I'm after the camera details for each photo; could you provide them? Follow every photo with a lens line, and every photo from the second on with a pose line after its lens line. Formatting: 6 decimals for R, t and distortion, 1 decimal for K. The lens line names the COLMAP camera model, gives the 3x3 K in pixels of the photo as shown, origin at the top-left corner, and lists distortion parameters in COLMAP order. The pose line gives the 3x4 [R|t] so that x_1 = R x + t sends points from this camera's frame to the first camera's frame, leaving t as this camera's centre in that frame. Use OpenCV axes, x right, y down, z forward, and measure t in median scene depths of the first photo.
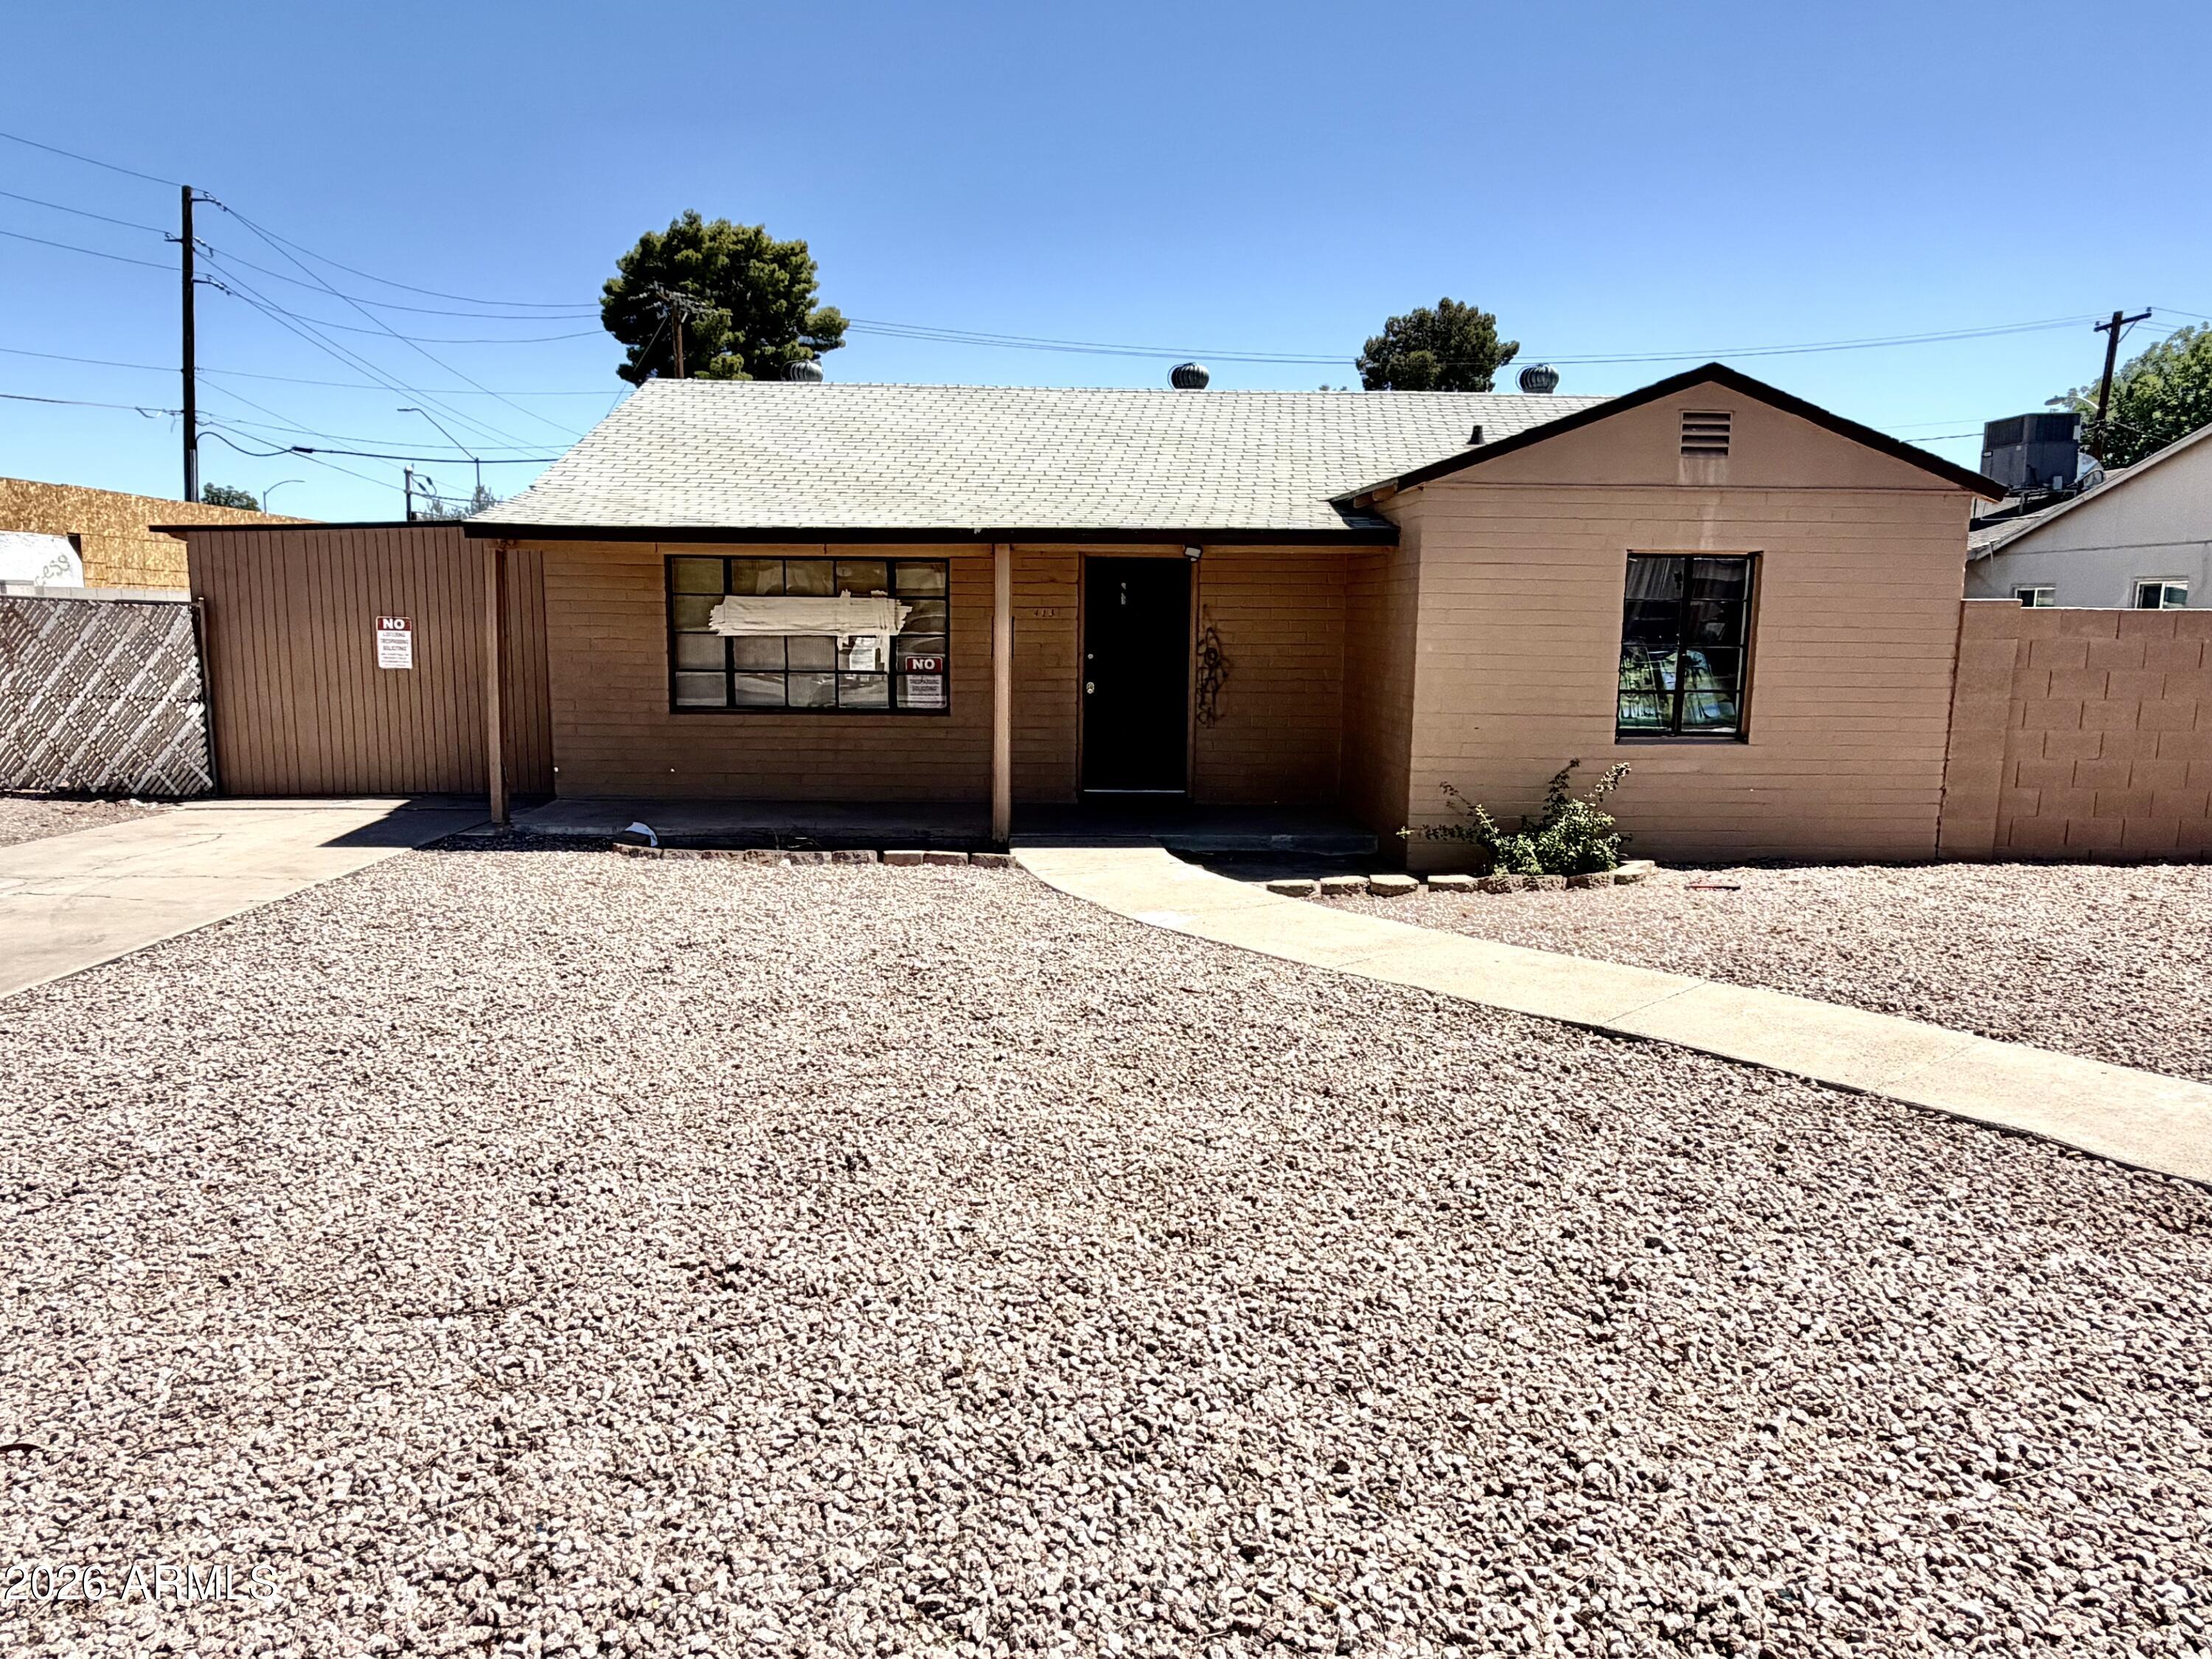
lens RADIAL K [[1448.8, 0, 1106.0], [0, 1448.8, 829.5], [0, 0, 1]] dist [0.001779, 0.004519]
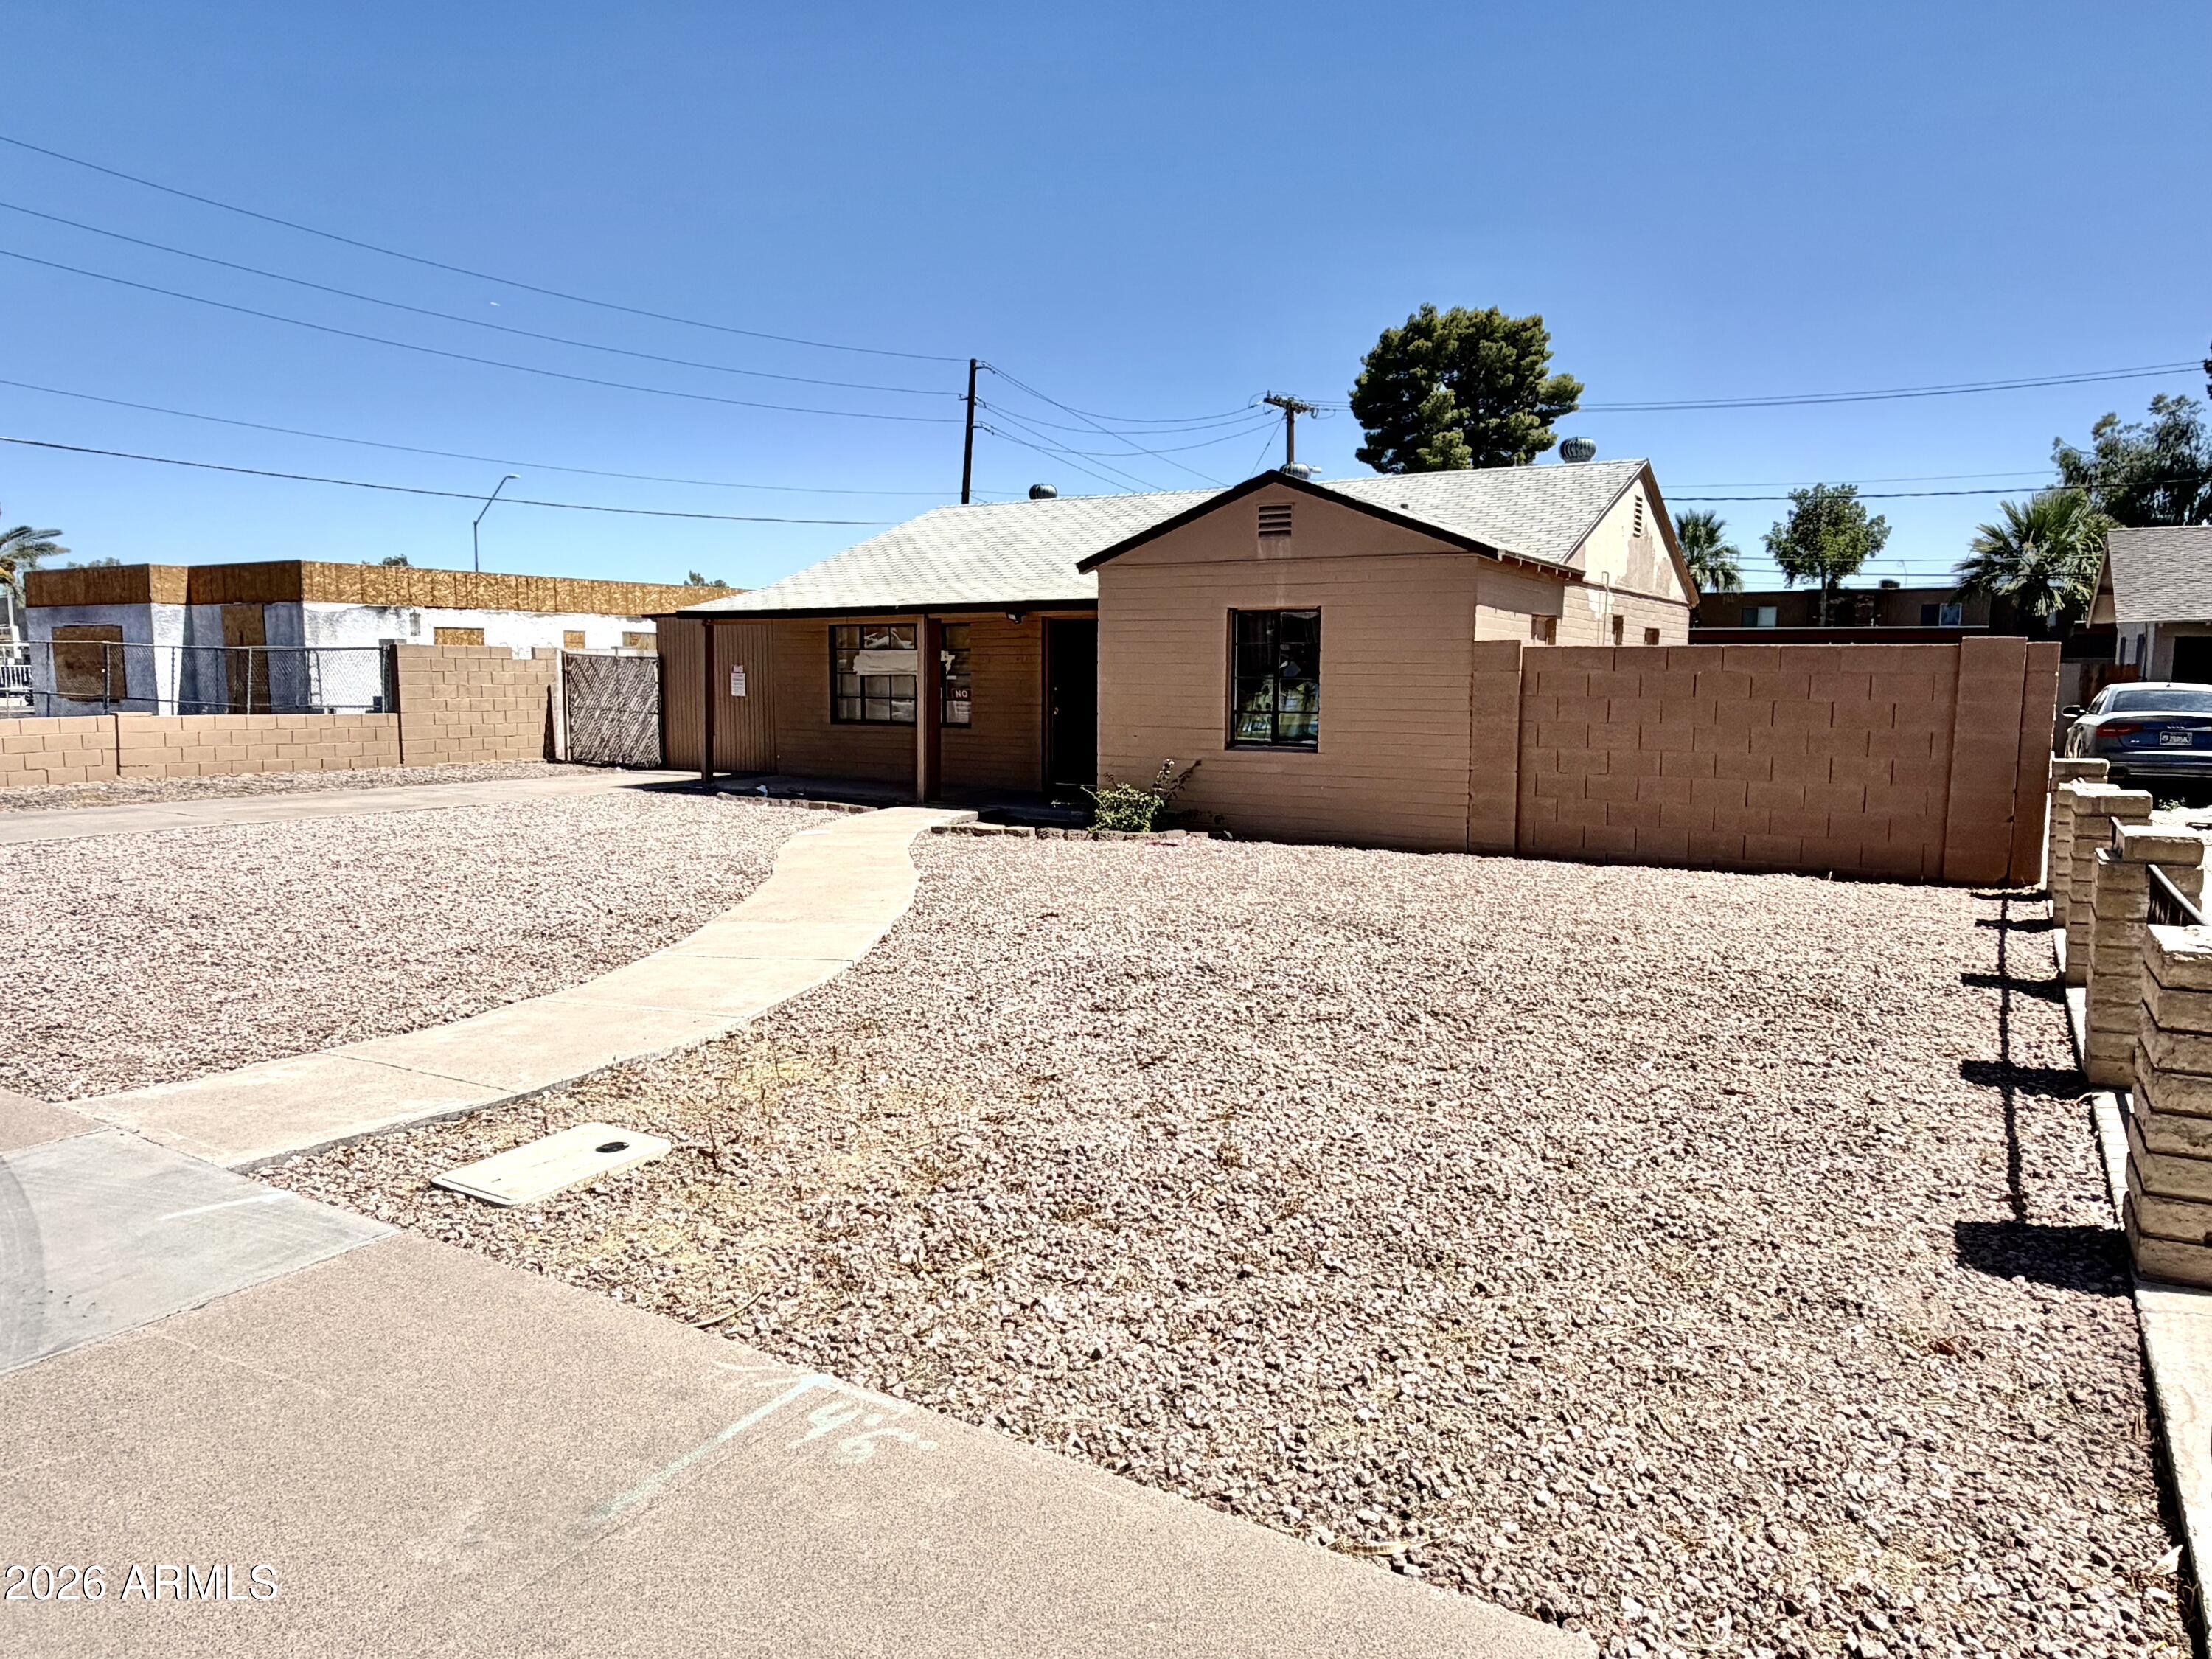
lens RADIAL K [[1448.8, 0, 1106.0], [0, 1448.8, 829.5], [0, 0, 1]] dist [0.001779, 0.004519]
pose [[0.835267, 0.056002, -0.546986, 0.776898], [-0.077947, 0.996813, -0.016971, 0.036515], [0.544292, 0.056811, 0.836970, -0.149517]]
